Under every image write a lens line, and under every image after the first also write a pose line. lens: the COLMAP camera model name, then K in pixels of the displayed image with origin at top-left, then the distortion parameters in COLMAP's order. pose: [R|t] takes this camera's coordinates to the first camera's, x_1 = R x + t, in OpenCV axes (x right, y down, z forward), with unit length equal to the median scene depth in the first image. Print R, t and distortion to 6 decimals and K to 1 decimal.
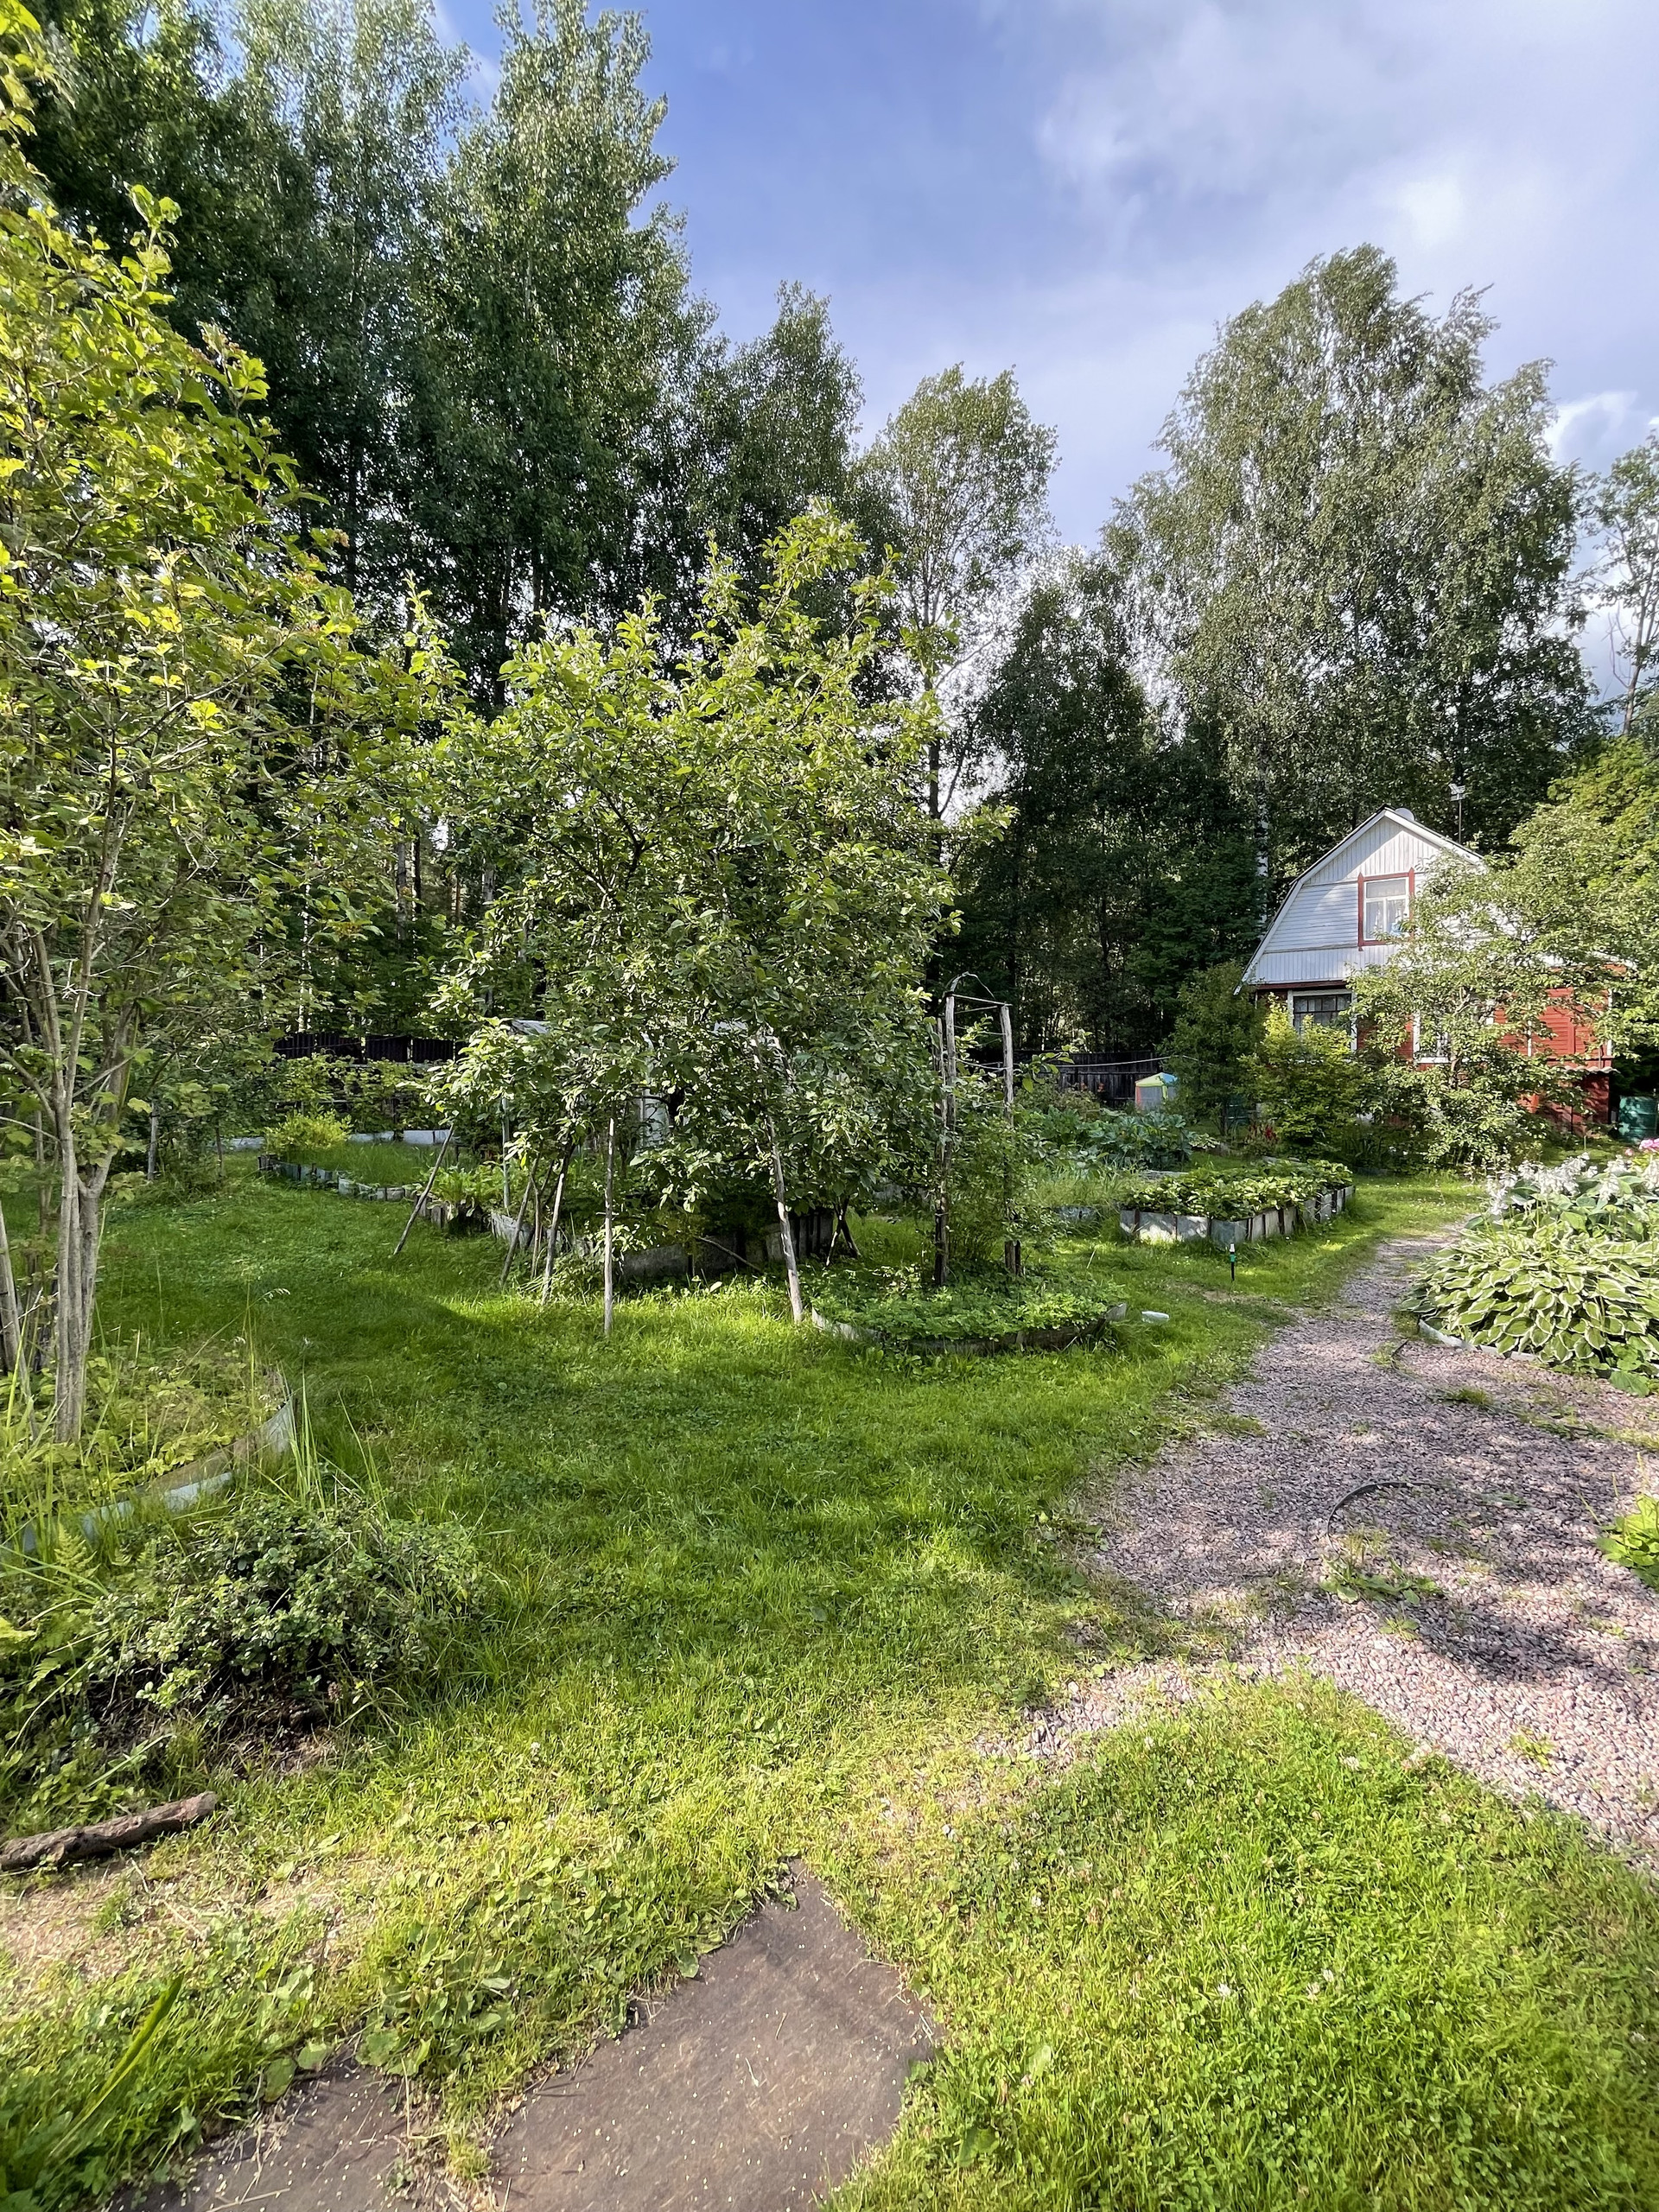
lens RADIAL K [[893.2, 0, 835.0], [0, 893.2, 1102.2], [0, 0, 1]] dist [-0.007106, 0.001572]
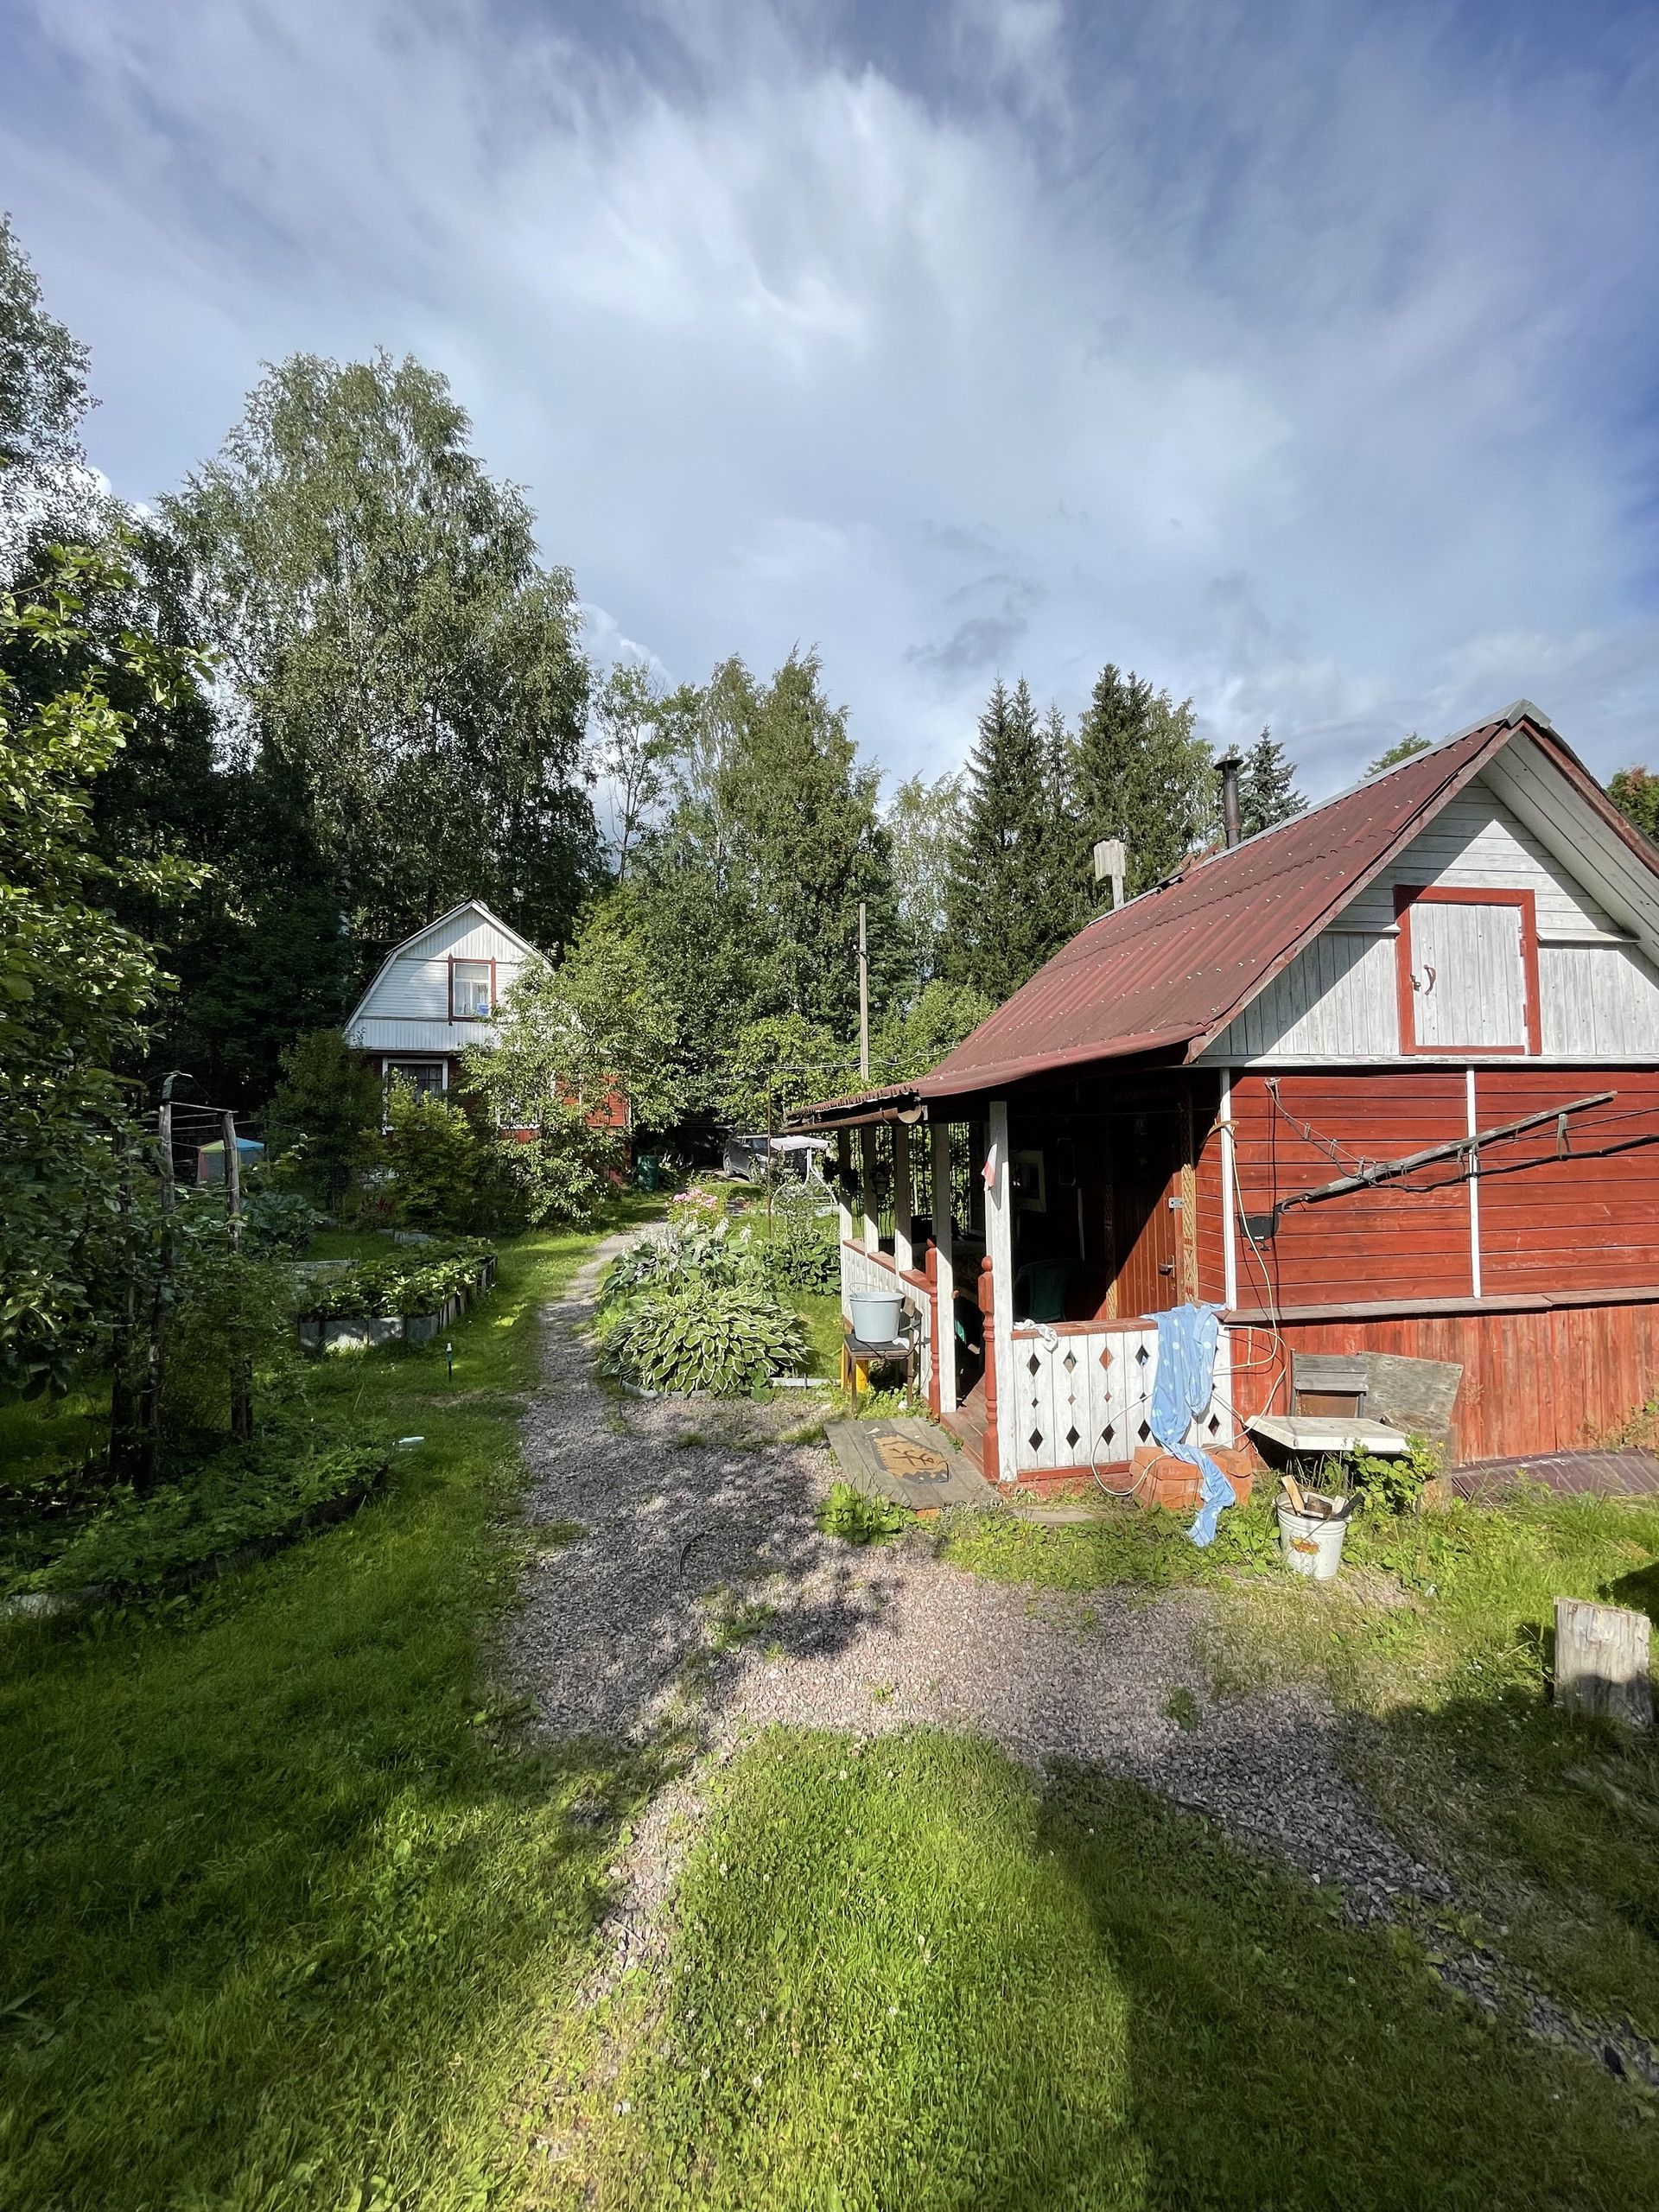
lens RADIAL K [[893.2, 0, 835.0], [0, 893.2, 1110.9], [0, 0, 1]] dist [-0.007106, 0.001572]
pose [[0.553594, 0.014761, 0.832656, -0.060297], [0.024917, 0.999102, -0.034278, -0.022306], [-0.832414, 0.039724, 0.552729, 0.026620]]
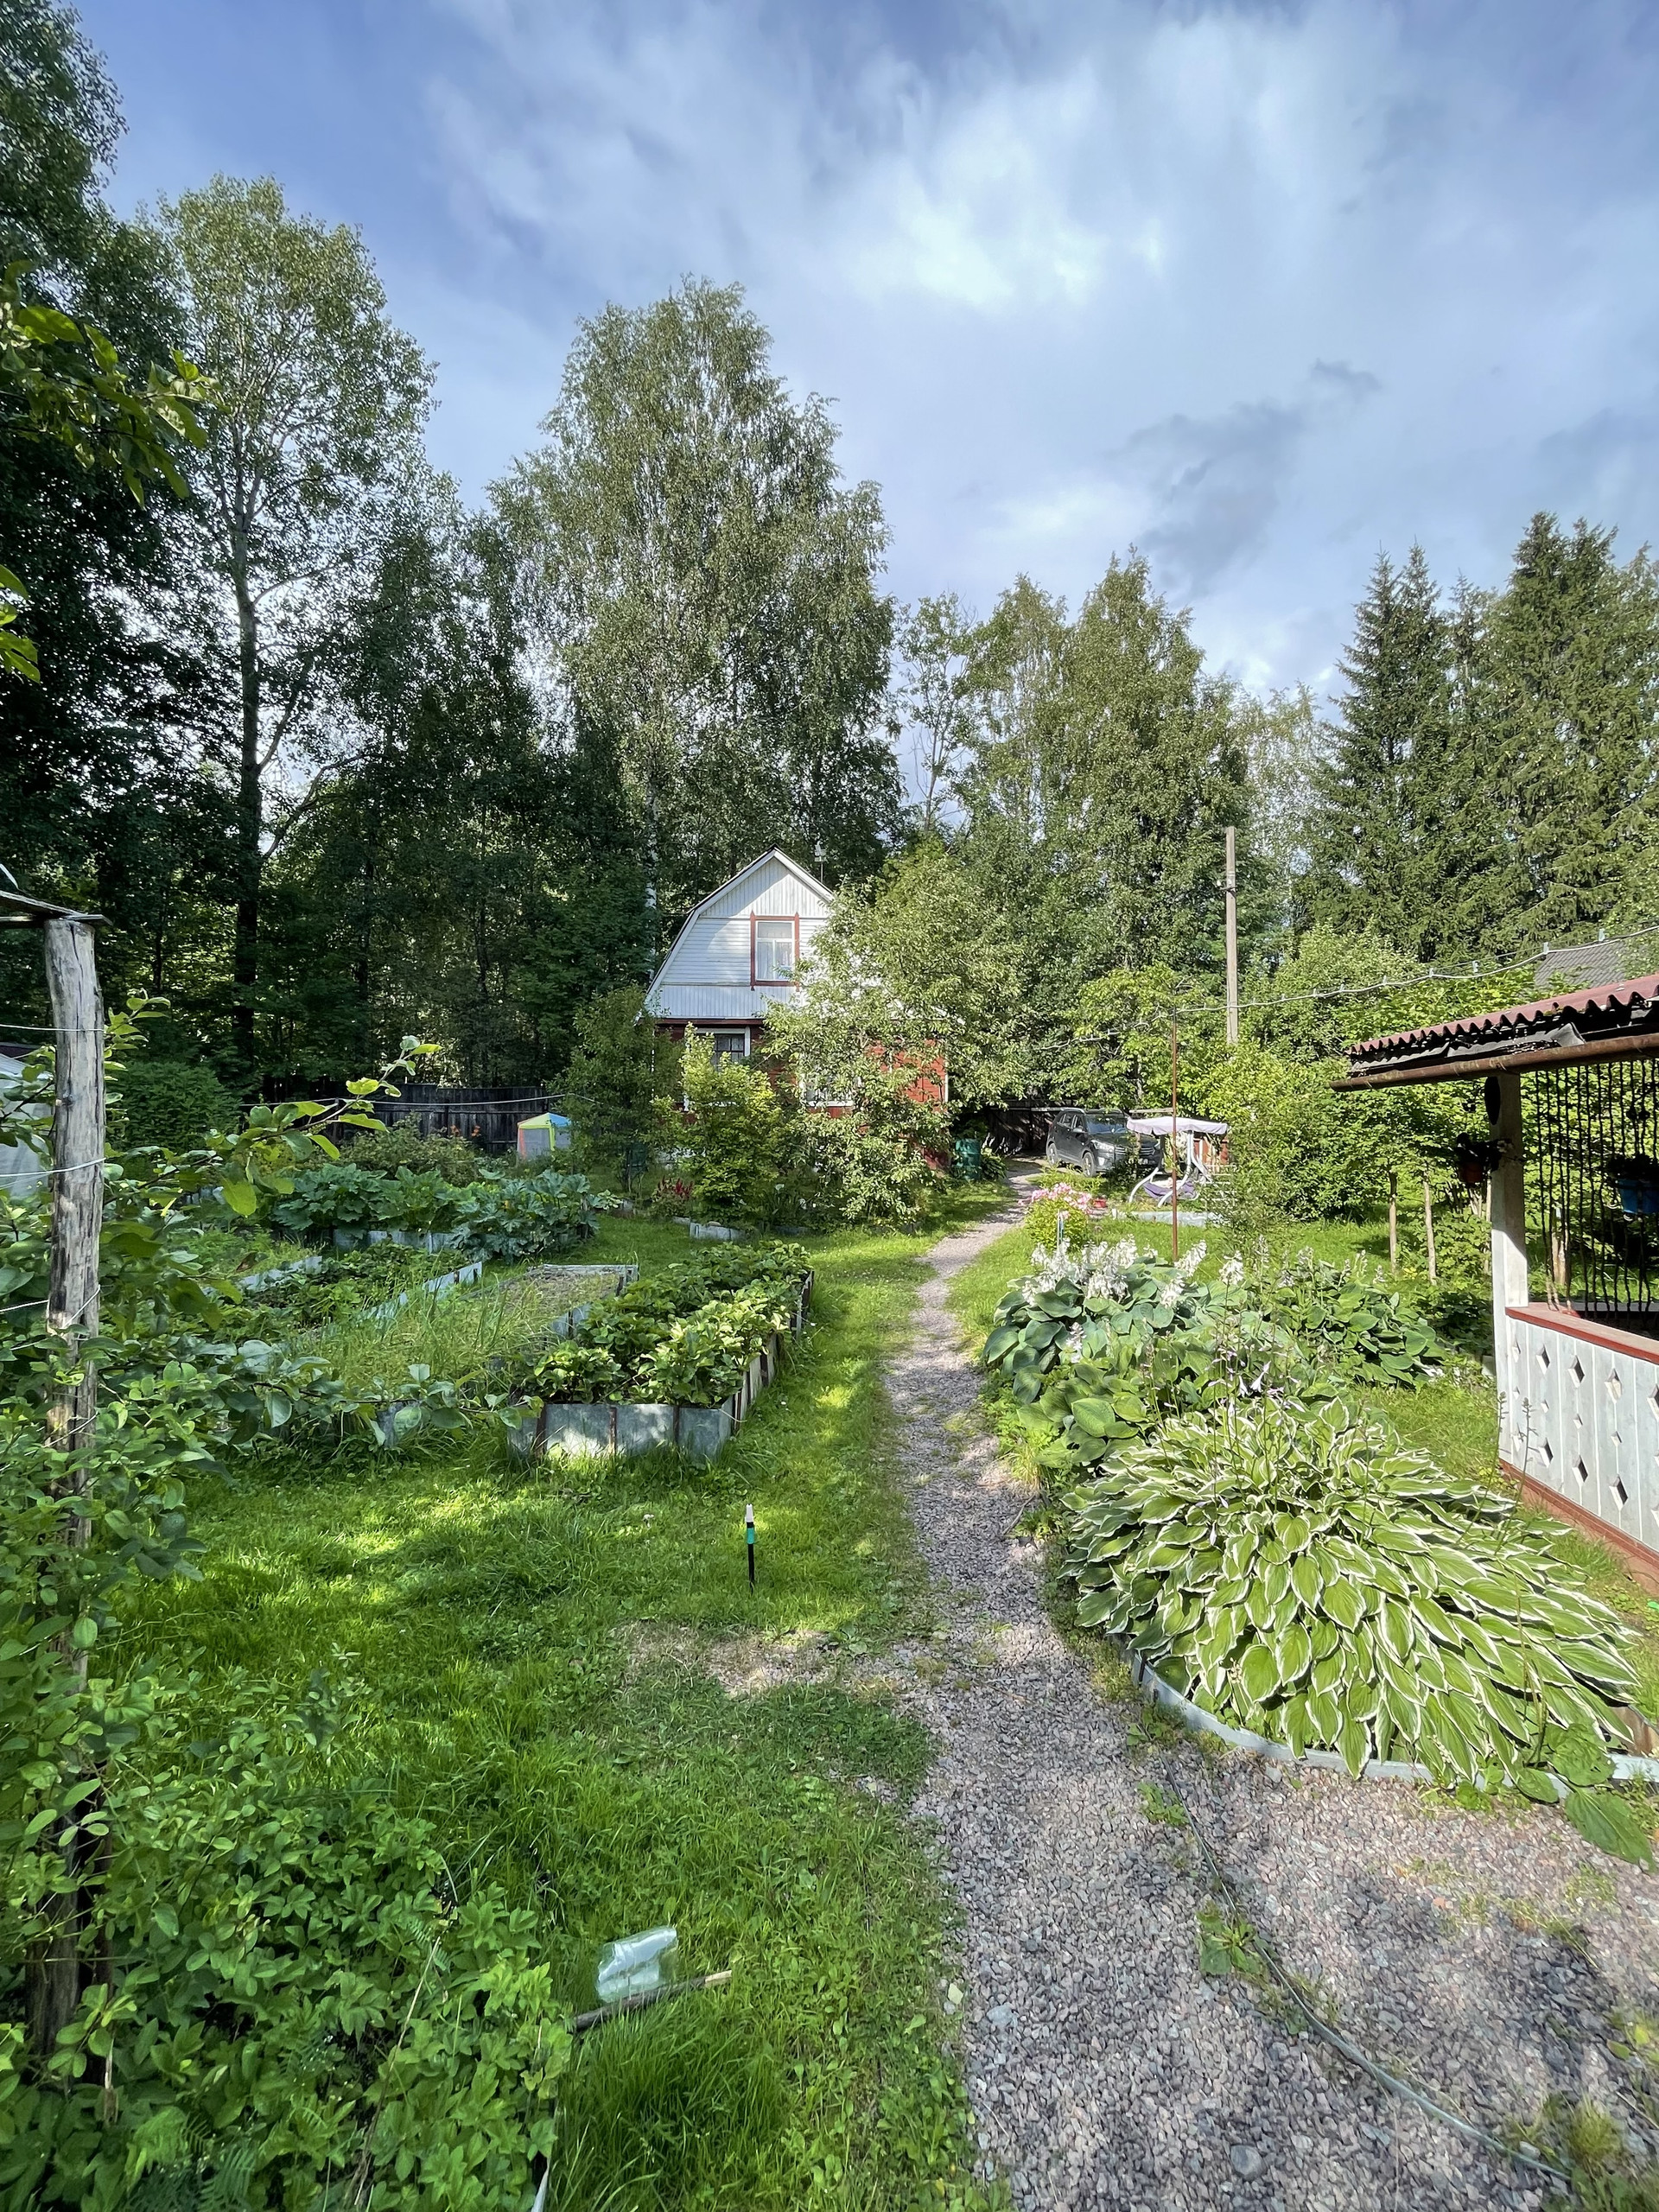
lens RADIAL K [[893.2, 0, 818.0], [0, 893.2, 1119.9], [0, 0, 1]] dist [-0.007106, 0.001572]
pose [[0.796350, 0.001214, 0.604835, 0.072585], [0.011601, 0.999783, -0.017280, -0.014569], [-0.604725, 0.020778, 0.796163, 0.229800]]
